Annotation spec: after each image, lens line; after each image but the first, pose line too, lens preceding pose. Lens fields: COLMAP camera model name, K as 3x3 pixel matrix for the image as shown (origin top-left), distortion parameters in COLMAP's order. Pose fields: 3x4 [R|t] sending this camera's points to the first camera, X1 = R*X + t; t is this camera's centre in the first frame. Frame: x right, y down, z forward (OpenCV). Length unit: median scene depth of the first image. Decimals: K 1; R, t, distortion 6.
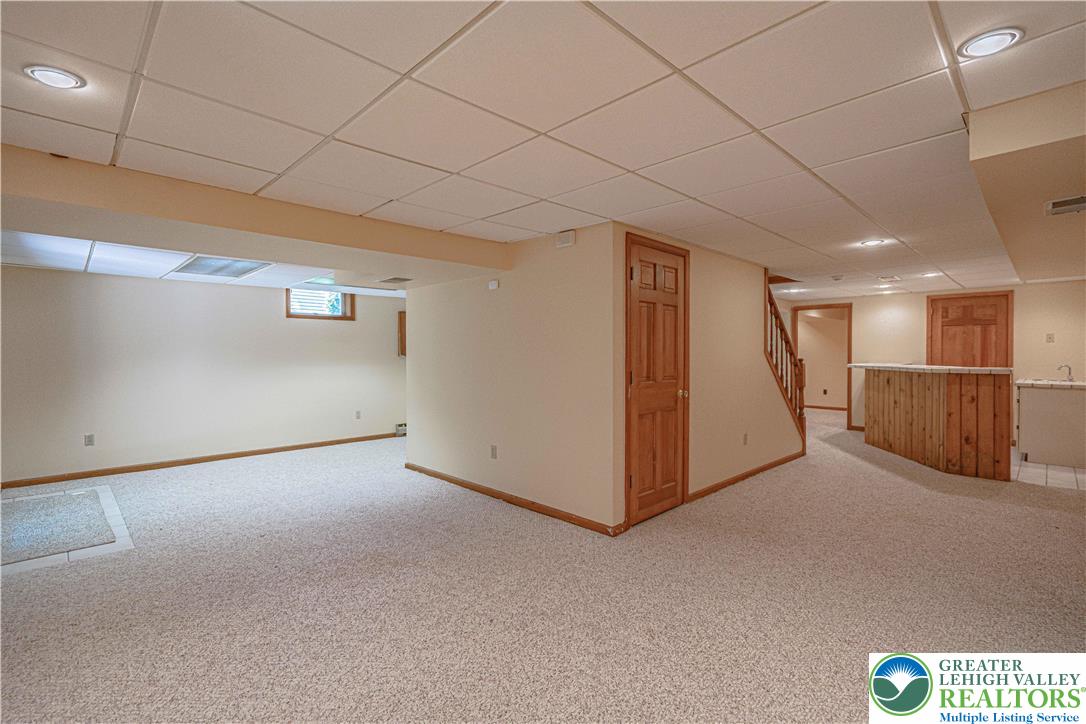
lens RADIAL K [[499.9, 0, 544.2], [0, 499.9, 357.2], [0, 0, 1]] dist [-0.003694, 0.000722]
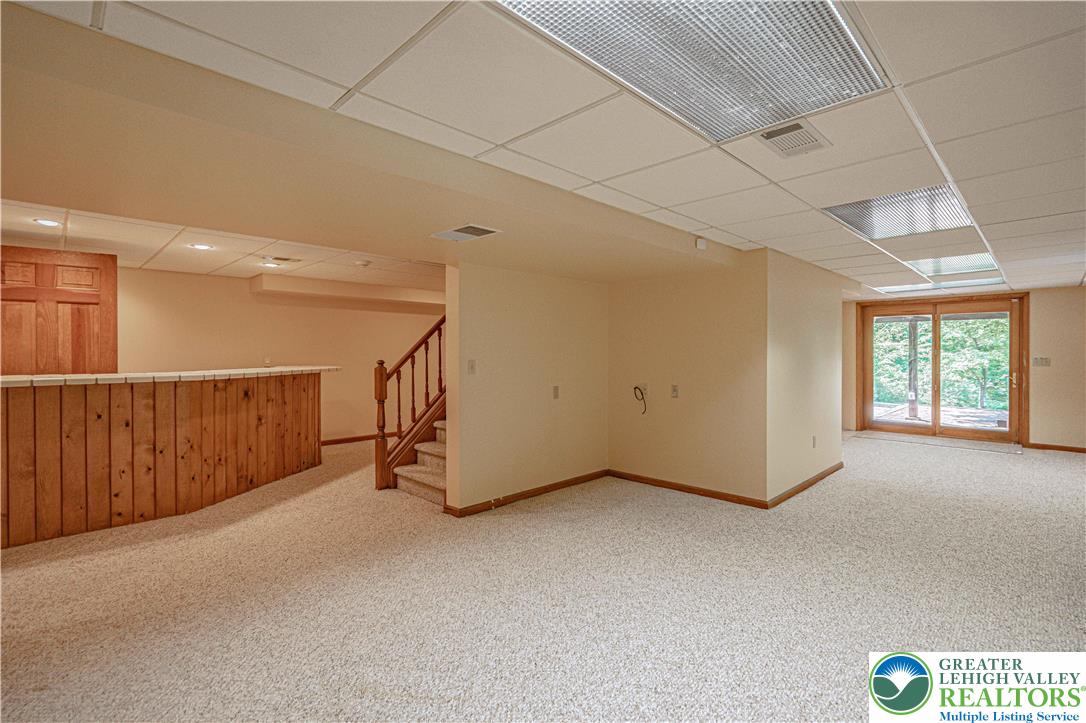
lens RADIAL K [[499.9, 0, 539.5], [0, 499.9, 354.2], [0, 0, 1]] dist [-0.003694, 0.000722]
pose [[-0.999985, -0.003774, -0.003877, 0.278710], [-0.003815, 0.999938, 0.010481, -0.016716], [0.003837, 0.010496, -0.999938, 1.736503]]
